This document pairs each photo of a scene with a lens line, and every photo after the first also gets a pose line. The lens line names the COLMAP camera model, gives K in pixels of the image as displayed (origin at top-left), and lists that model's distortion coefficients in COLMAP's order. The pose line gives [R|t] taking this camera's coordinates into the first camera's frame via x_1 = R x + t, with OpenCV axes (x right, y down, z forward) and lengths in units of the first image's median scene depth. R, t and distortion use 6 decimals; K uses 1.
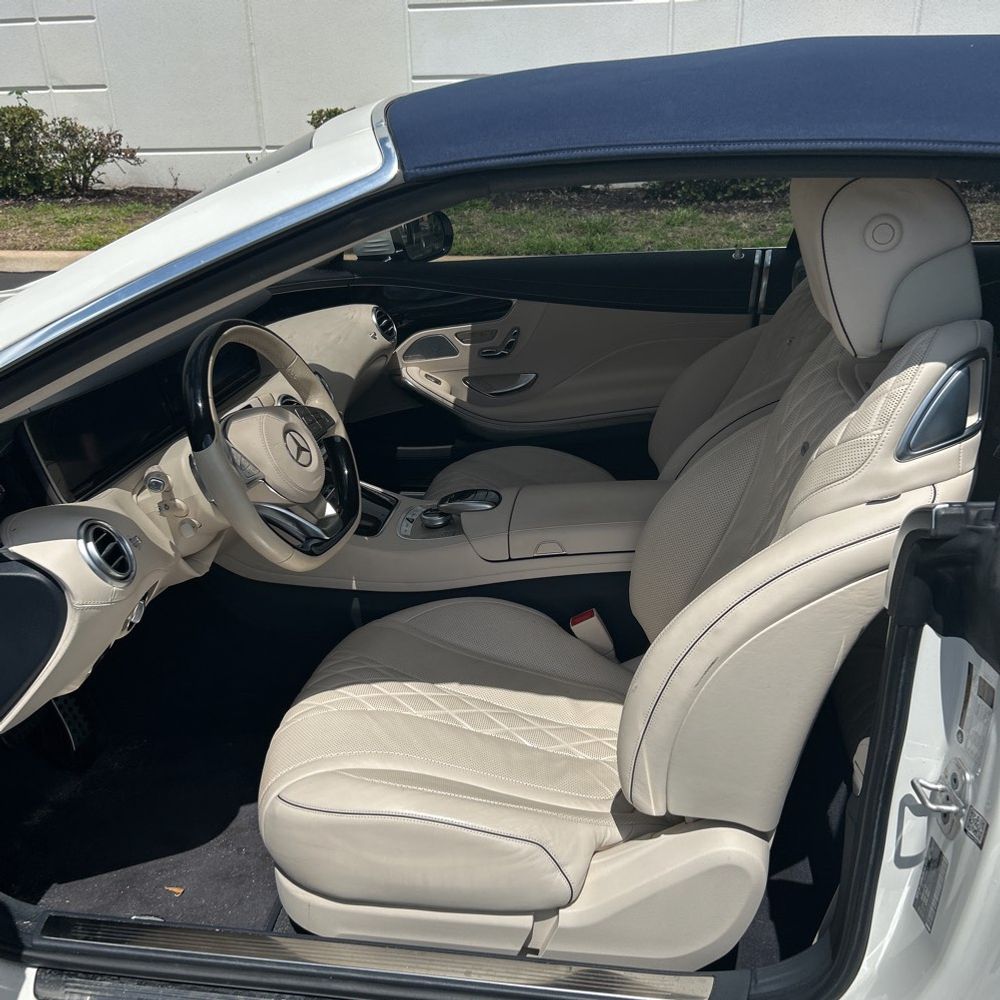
lens RADIAL K [[1016.1, 0, 500.9], [0, 1016.1, 500.9], [0, 0, 1]] dist [0.013445, 0.000000]
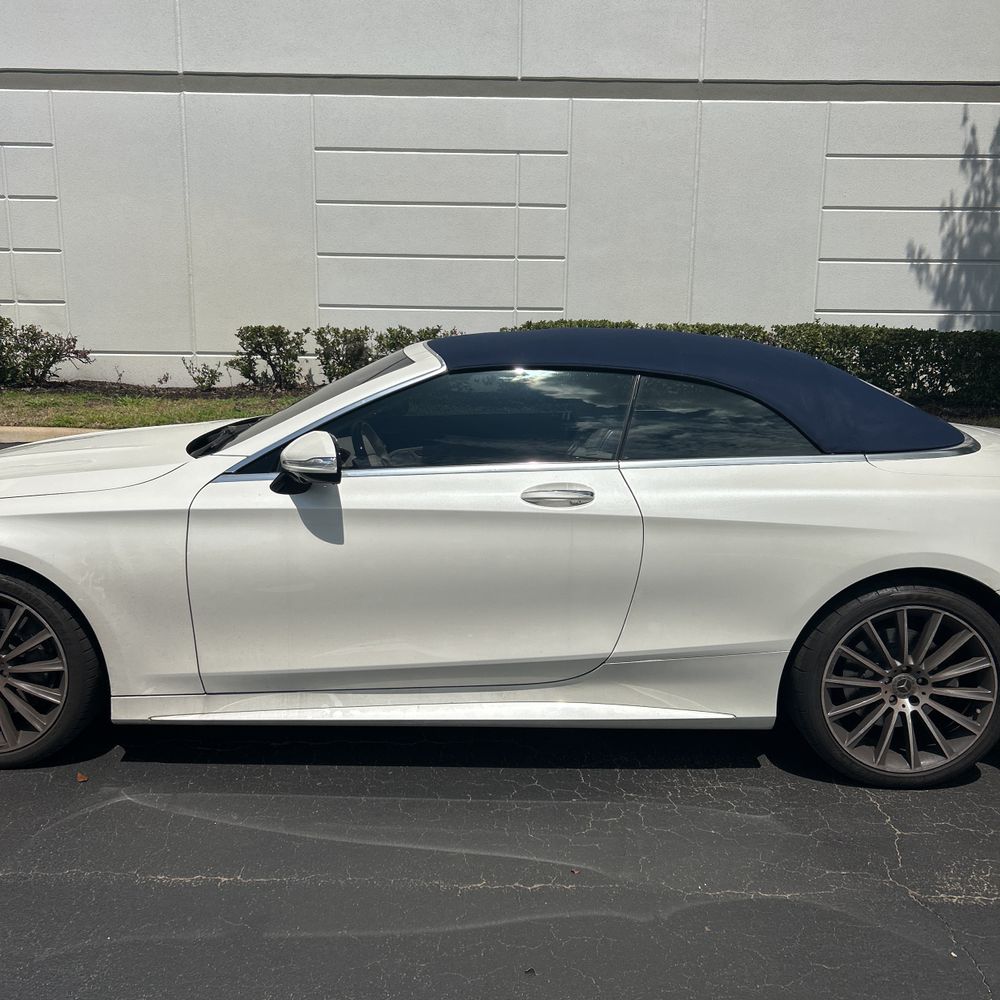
lens RADIAL K [[1016.1, 0, 488.8], [0, 1016.1, 495.2], [0, 0, 1]] dist [0.013445, 0.000000]
pose [[0.989588, 0.011215, 0.143490, -0.054849], [0.018175, 0.979242, -0.201880, 0.082031], [-0.142776, 0.202386, 0.968842, -0.223809]]
